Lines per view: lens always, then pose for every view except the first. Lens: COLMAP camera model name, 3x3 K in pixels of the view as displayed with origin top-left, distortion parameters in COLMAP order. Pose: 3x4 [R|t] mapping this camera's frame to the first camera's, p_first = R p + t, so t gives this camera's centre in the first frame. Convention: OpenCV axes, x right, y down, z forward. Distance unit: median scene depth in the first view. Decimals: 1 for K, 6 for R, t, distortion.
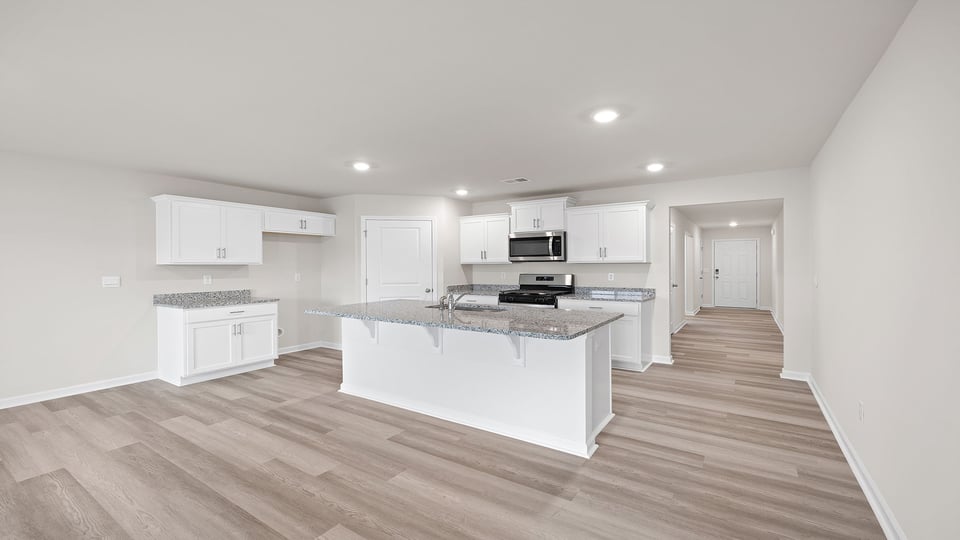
lens RADIAL K [[401.0, 0, 476.0], [0, 401.0, 267.4], [0, 0, 1]] dist [0.000241, -0.000020]
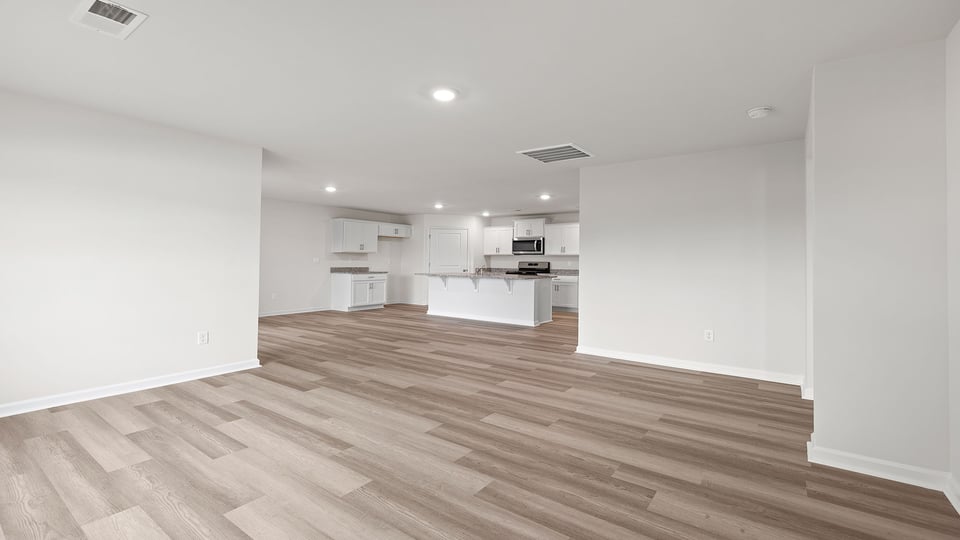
lens RADIAL K [[408.8, 0, 480.0], [0, 408.8, 270.0], [0, 0, 1]] dist [0.000362, 0.000065]
pose [[0.999411, 0.017003, -0.029807, -0.003577], [-0.016491, 0.999713, 0.017355, 0.028628], [0.030094, -0.016853, 0.999405, -0.859775]]
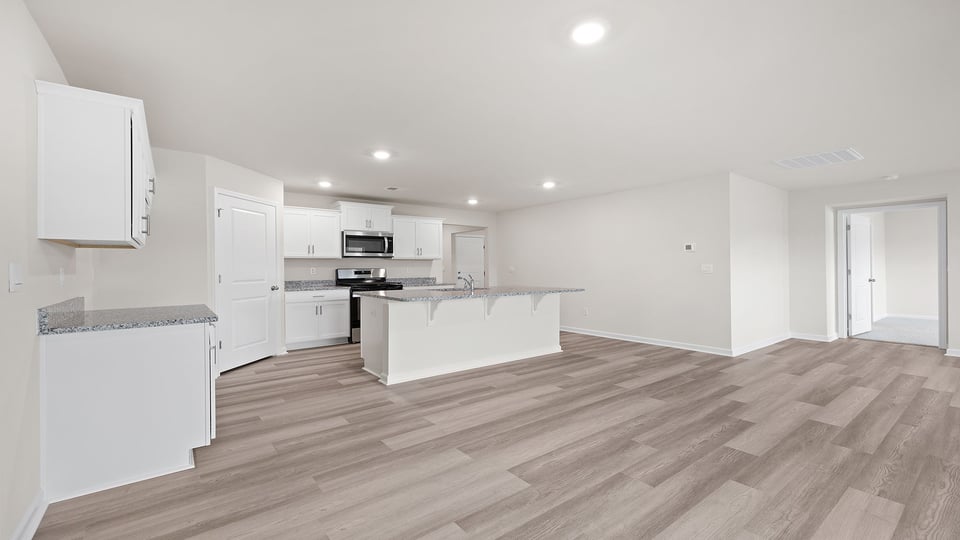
lens RADIAL K [[401.0, 0, 476.0], [0, 401.0, 267.4], [0, 0, 1]] dist [0.000241, -0.000020]
pose [[0.331199, 0.002844, 0.943557, -0.897469], [0.008542, 0.999945, -0.006012, 0.025790], [-0.943522, 0.010051, 0.331156, 0.362778]]
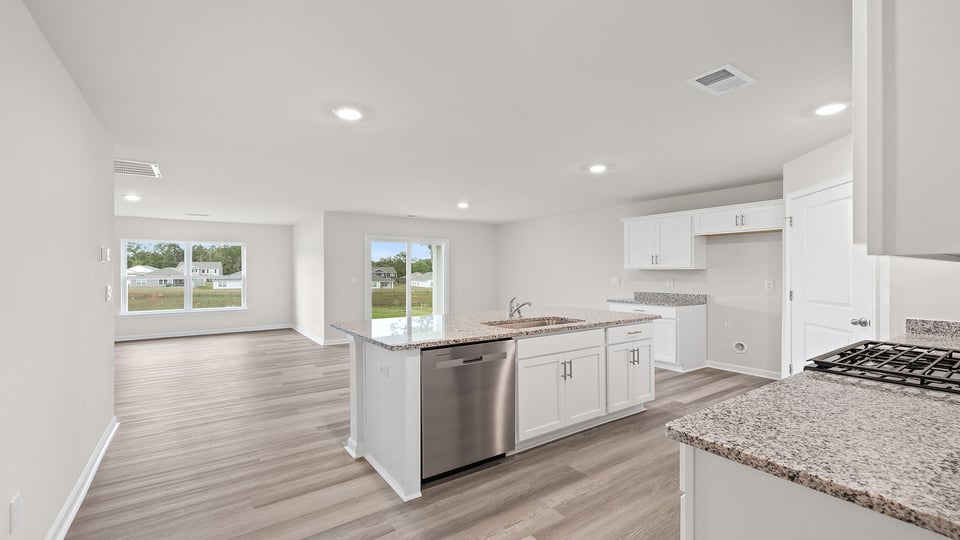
lens RADIAL K [[408.8, 0, 480.0], [0, 408.8, 270.0], [0, 0, 1]] dist [0.000362, 0.000065]
pose [[-0.358897, 0.001439, -0.933376, 0.587460], [-0.001949, 0.999995, 0.002291, -0.006628], [0.933375, 0.002642, -0.358892, 0.860806]]
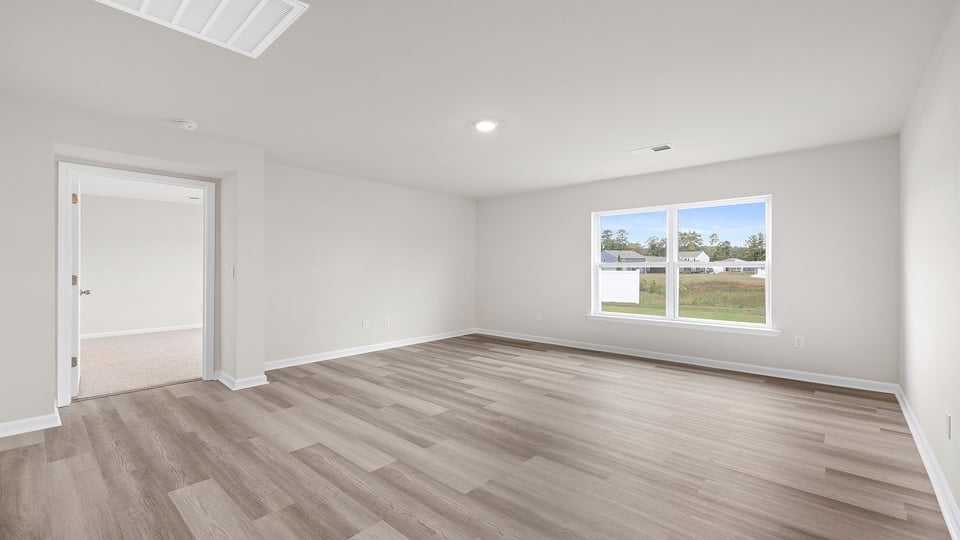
lens RADIAL K [[401.0, 0, 476.0], [0, 401.0, 267.4], [0, 0, 1]] dist [0.000241, -0.000020]
pose [[-0.988229, 0.005968, 0.152865, -0.148508], [0.007063, 0.999953, 0.006623, 0.021540], [-0.152818, 0.007625, -0.988225, 0.262380]]
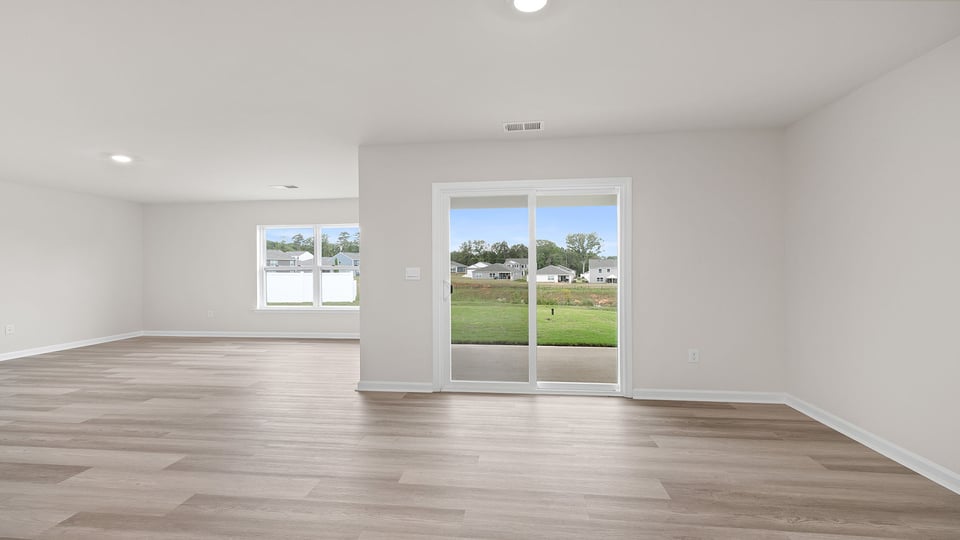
lens RADIAL K [[408.8, 0, 480.0], [0, 408.8, 270.0], [0, 0, 1]] dist [0.000362, 0.000065]
pose [[-0.890590, 0.011134, -0.454671, -0.322218], [0.006154, 0.999904, 0.012432, 0.018755], [0.454766, 0.008274, -0.890572, 0.658919]]
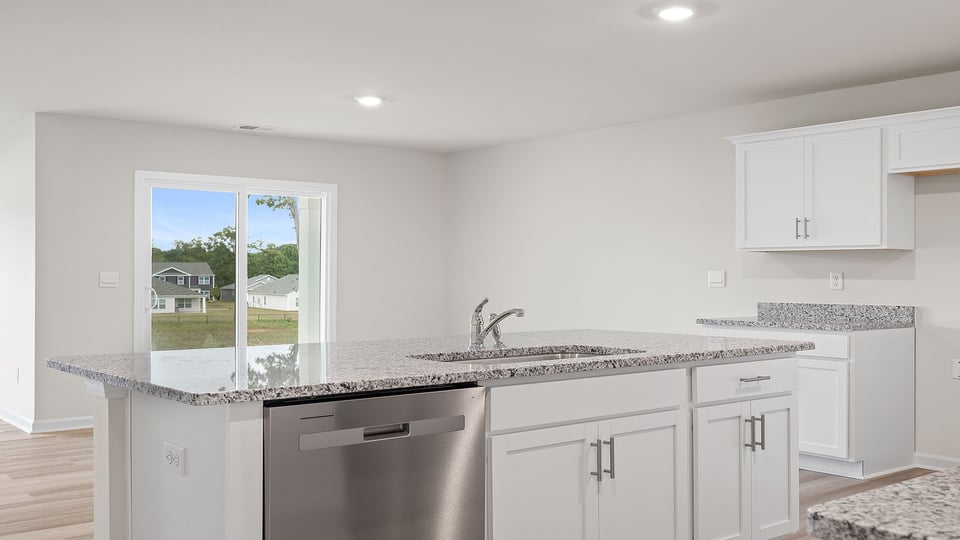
lens RADIAL K [[947.5, 0, 483.5], [0, 947.5, 270.6], [0, 0, 1]] dist [0.003028, 0.005942]
pose [[-0.287264, 0.000512, -0.957851, 0.588332], [-0.004452, 0.999988, 0.001869, 0.016658], [0.957841, 0.004802, -0.287258, 0.865391]]
